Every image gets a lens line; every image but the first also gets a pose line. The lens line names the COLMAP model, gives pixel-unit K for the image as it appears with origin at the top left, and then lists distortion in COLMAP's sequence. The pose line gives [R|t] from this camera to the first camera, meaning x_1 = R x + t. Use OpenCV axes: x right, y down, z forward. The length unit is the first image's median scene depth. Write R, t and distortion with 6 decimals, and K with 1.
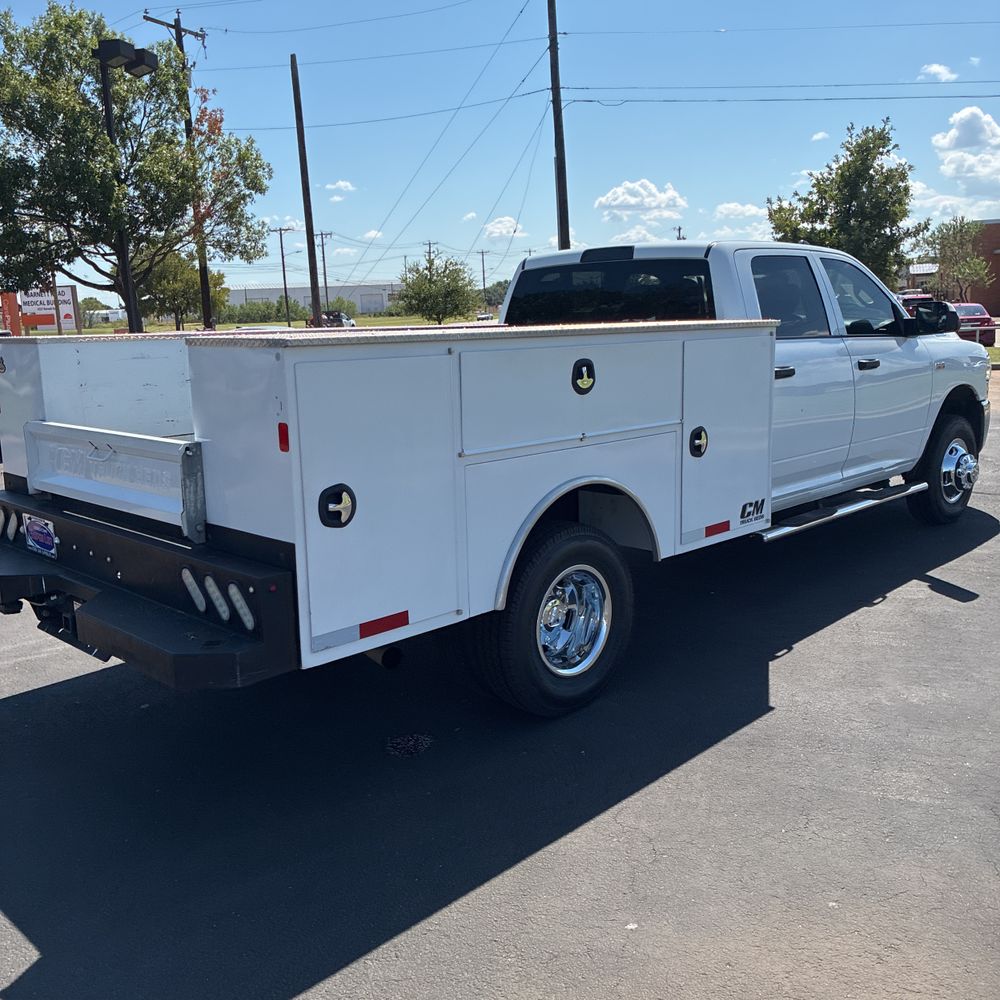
lens RADIAL K [[1018.7, 0, 503.8], [0, 1018.7, 496.0], [0, 0, 1]] dist [0.041539, -0.013078]
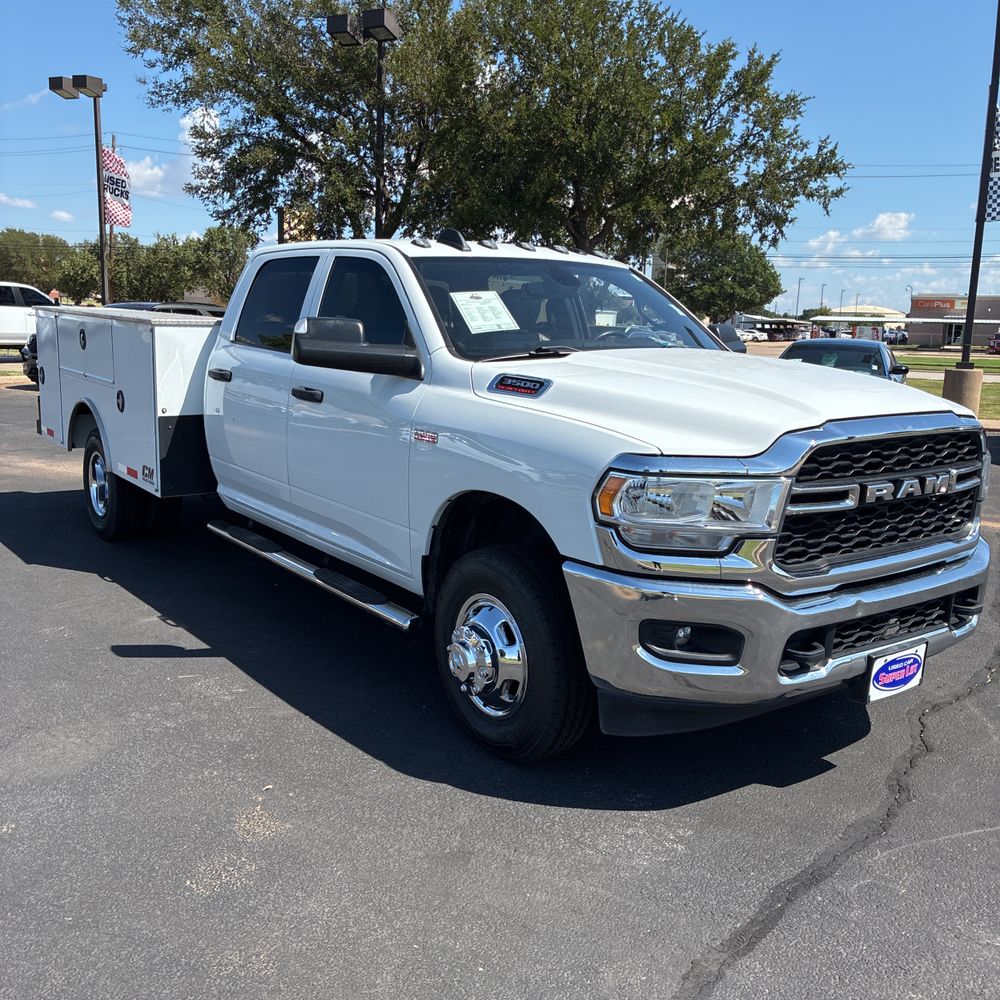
lens RADIAL K [[1012.4, 0, 492.3], [0, 1012.4, 516.7], [0, 0, 1]] dist [0.036917, -0.000528]
pose [[-0.158724, 0.222335, -0.961964, 1.149490], [-0.203977, 0.945911, 0.252281, -0.277067], [0.966023, 0.236262, -0.104787, 1.300695]]
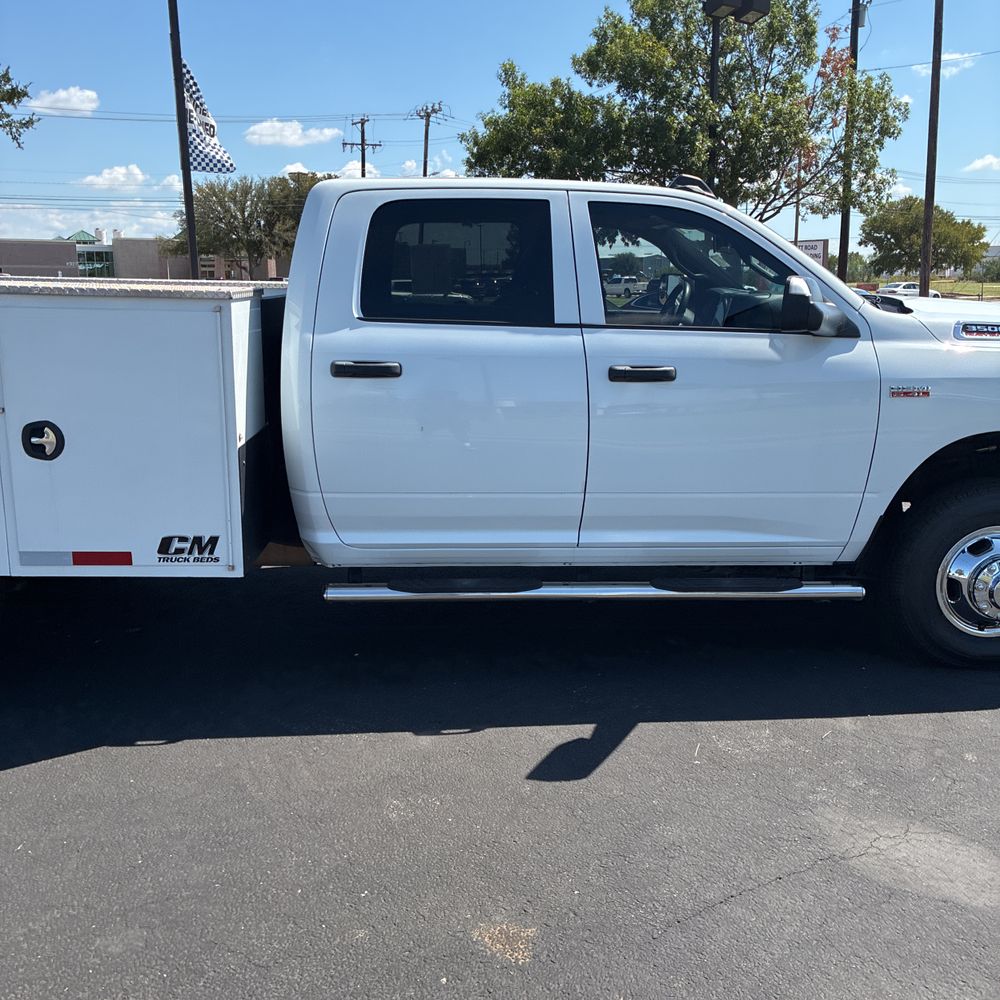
lens RADIAL K [[1015.8, 0, 511.2], [0, 1015.8, 491.0], [0, 0, 1]] dist [0.051783, -0.021723]
pose [[0.740516, 0.173922, -0.649144, 0.751343], [-0.149263, 0.984370, 0.093465, -0.109795], [0.655253, 0.027681, 0.754902, 0.503876]]
